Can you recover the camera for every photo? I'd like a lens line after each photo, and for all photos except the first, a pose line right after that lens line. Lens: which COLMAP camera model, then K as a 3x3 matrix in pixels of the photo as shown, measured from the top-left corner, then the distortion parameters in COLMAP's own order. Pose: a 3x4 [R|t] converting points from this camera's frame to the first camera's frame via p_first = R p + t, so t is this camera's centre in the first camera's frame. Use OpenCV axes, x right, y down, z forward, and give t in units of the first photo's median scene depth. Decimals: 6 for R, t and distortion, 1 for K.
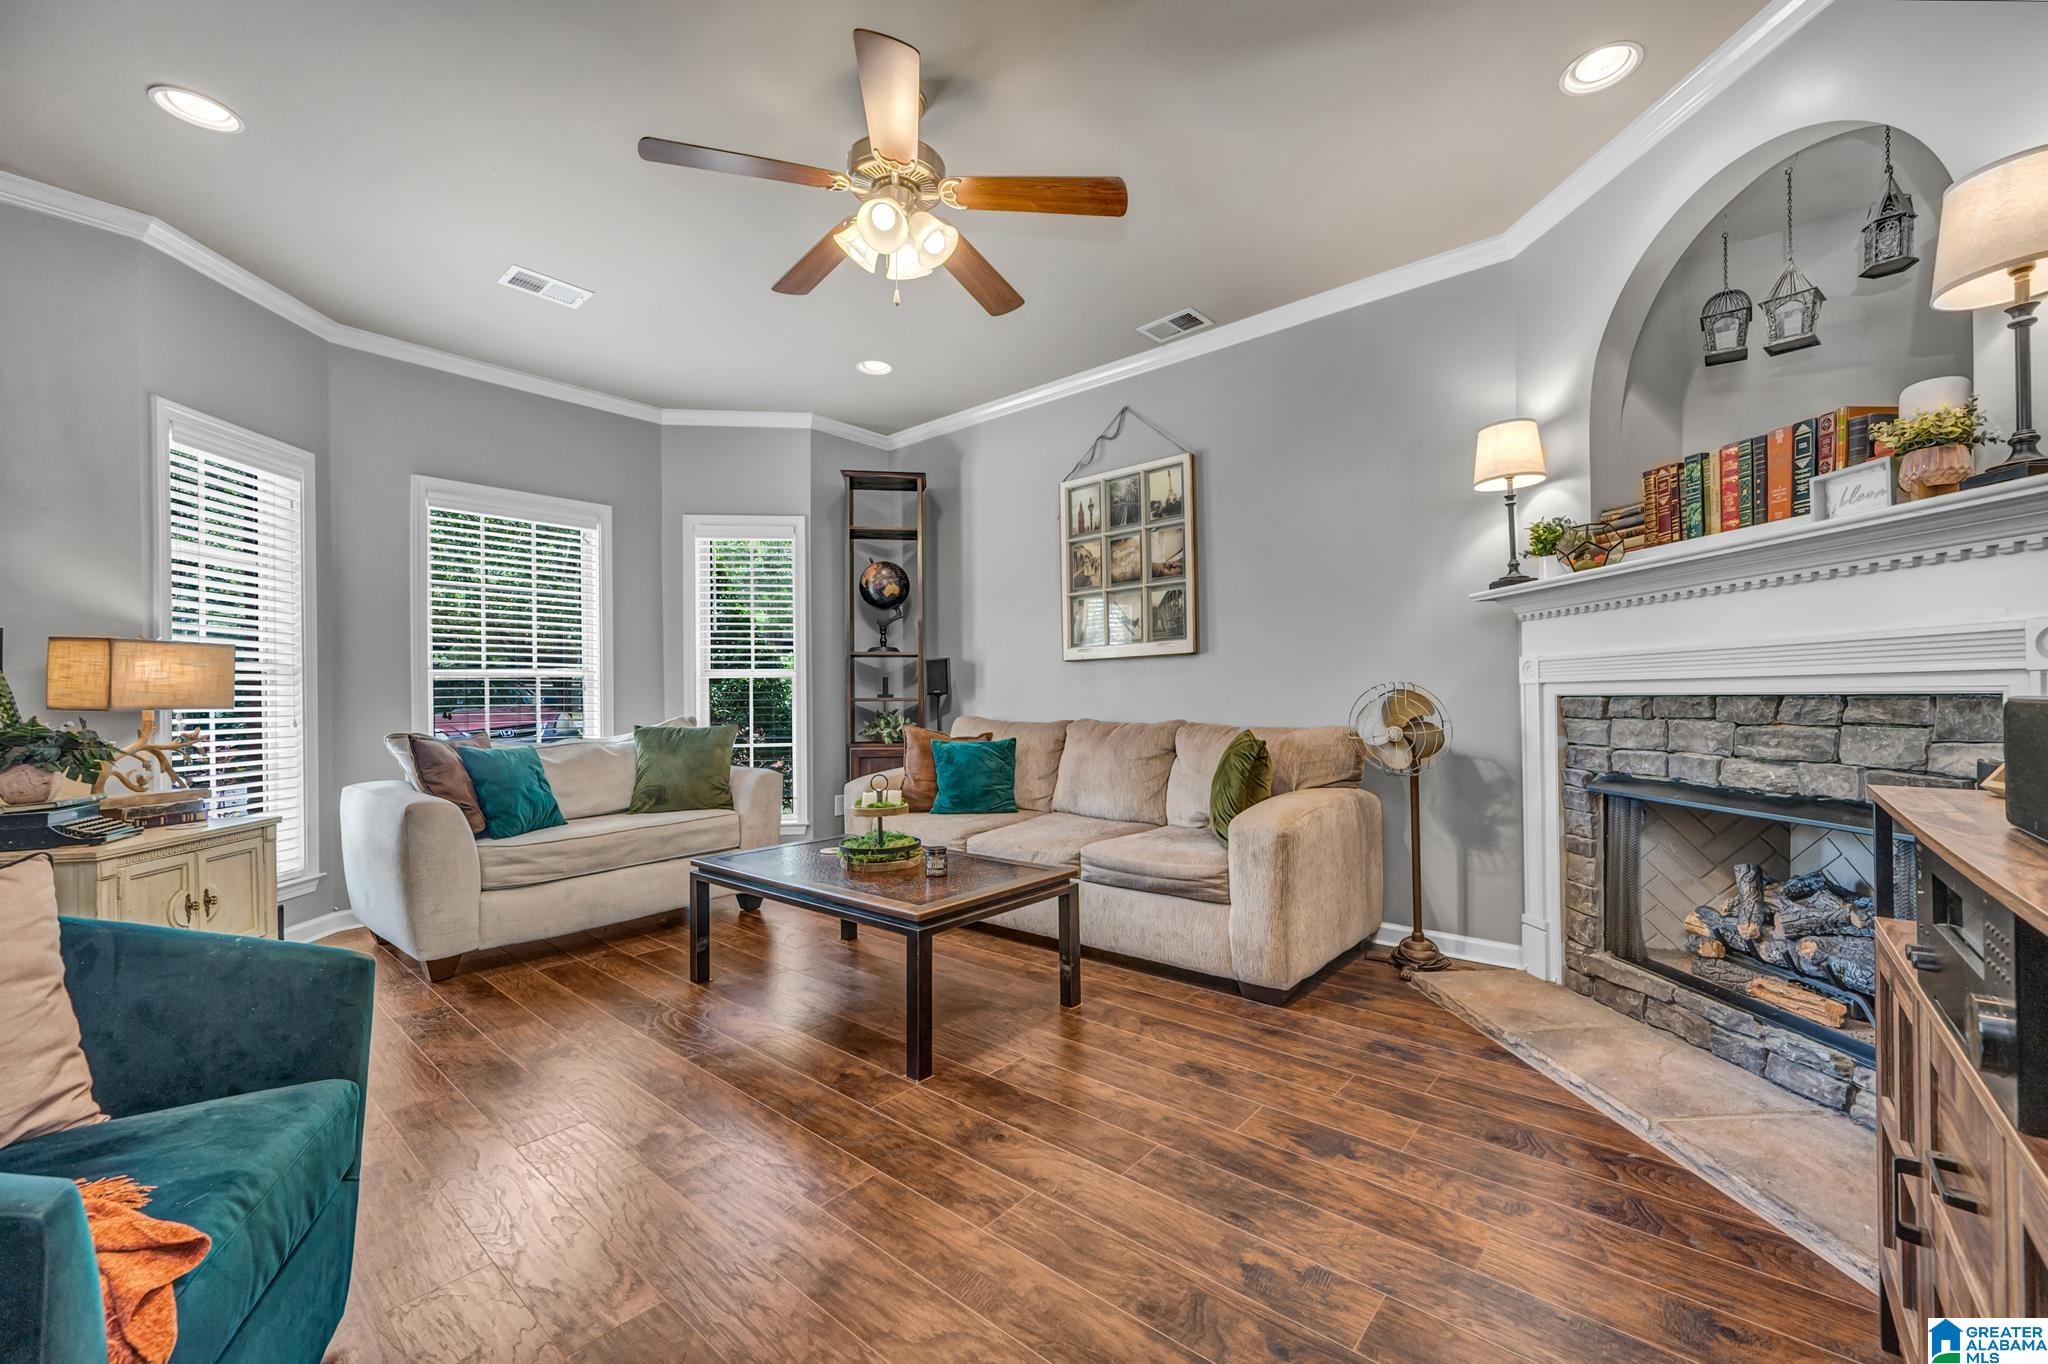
lens RADIAL K [[818.0, 0, 1047.2], [0, 818.0, 690.9], [0, 0, 1]] dist [-0.000037, -0.000614]
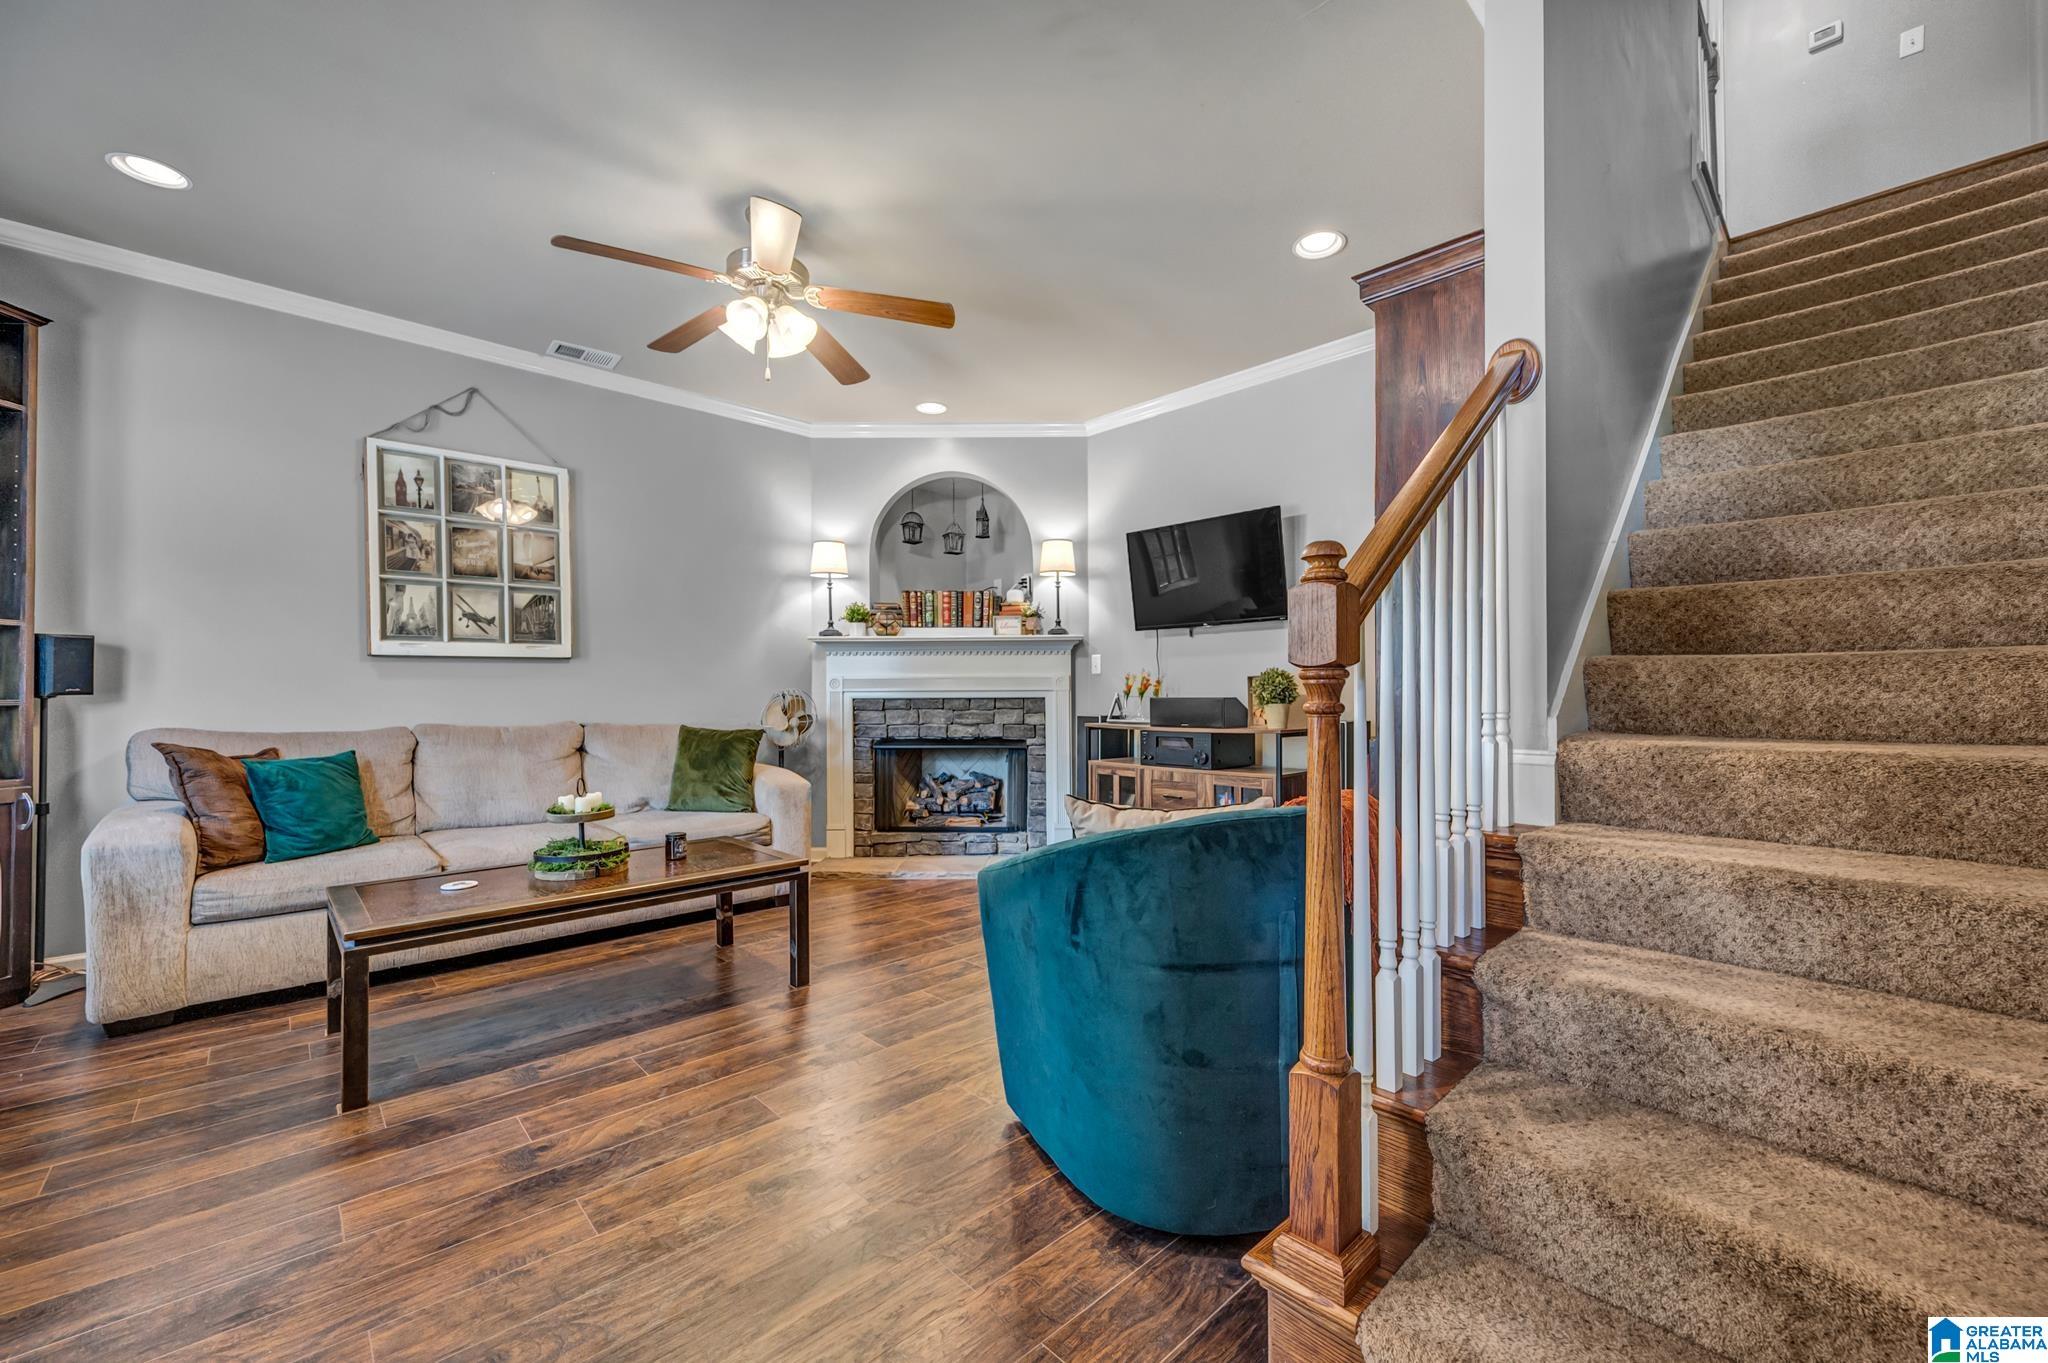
lens RADIAL K [[818.0, 0, 1047.2], [0, 818.0, 690.4], [0, 0, 1]] dist [-0.000037, -0.000614]
pose [[0.096952, 0.020951, 0.995069, -1.133033], [-0.001073, 0.999780, -0.020946, 0.024400], [-0.995288, 0.000963, 0.096953, 0.380847]]
